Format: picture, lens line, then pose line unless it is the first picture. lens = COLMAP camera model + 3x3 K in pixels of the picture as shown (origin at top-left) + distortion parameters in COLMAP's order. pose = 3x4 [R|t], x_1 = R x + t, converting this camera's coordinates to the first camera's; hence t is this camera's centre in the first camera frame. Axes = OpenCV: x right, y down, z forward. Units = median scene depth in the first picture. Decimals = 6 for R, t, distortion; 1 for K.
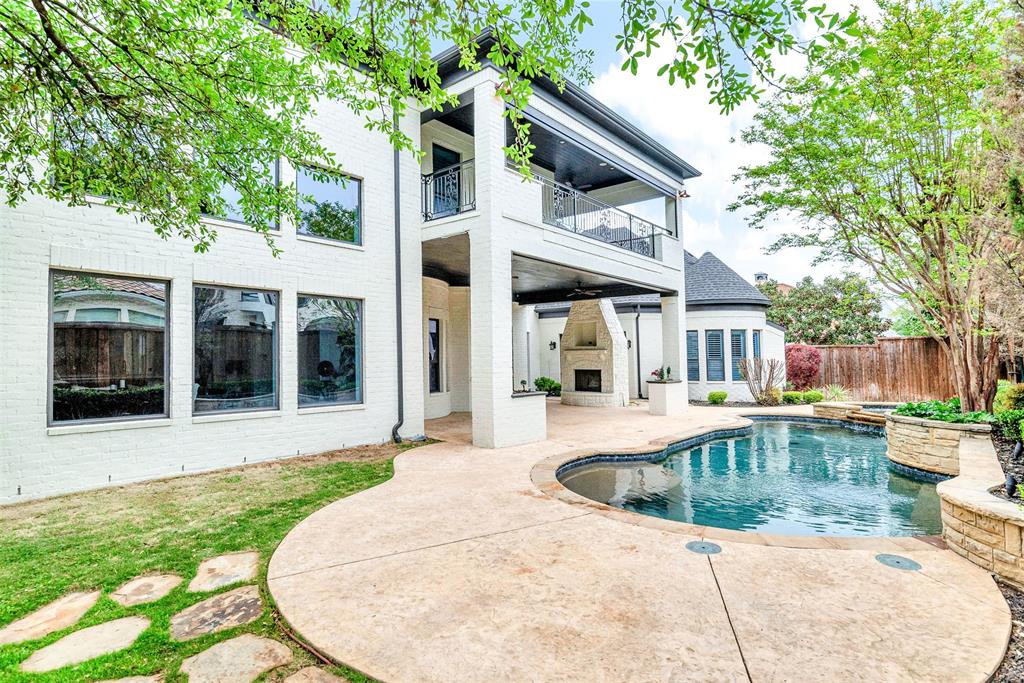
lens RADIAL K [[525.4, 0, 512.0], [0, 525.4, 341.5], [0, 0, 1]] dist [-0.013387, 0.000237]
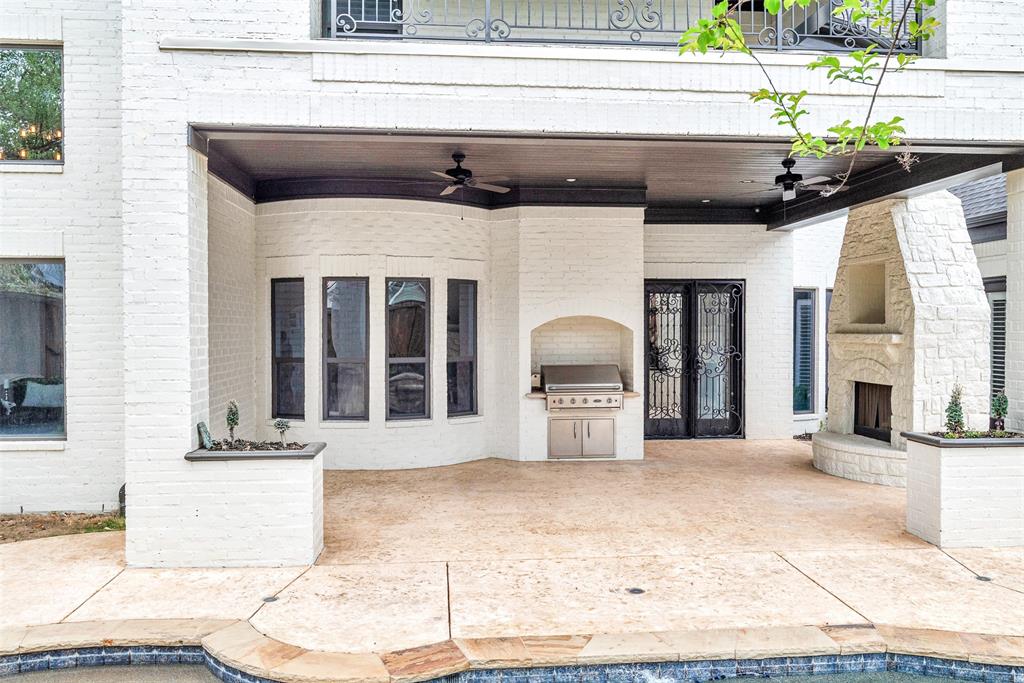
lens RADIAL K [[819.6, 0, 512.0], [0, 819.6, 341.5], [0, 0, 1]] dist [0.003127, 0.002259]
pose [[0.731892, -0.003648, -0.681411, 0.580676], [0.029293, 0.999230, 0.026113, -0.001820], [0.680791, -0.039073, 0.731435, 0.603017]]
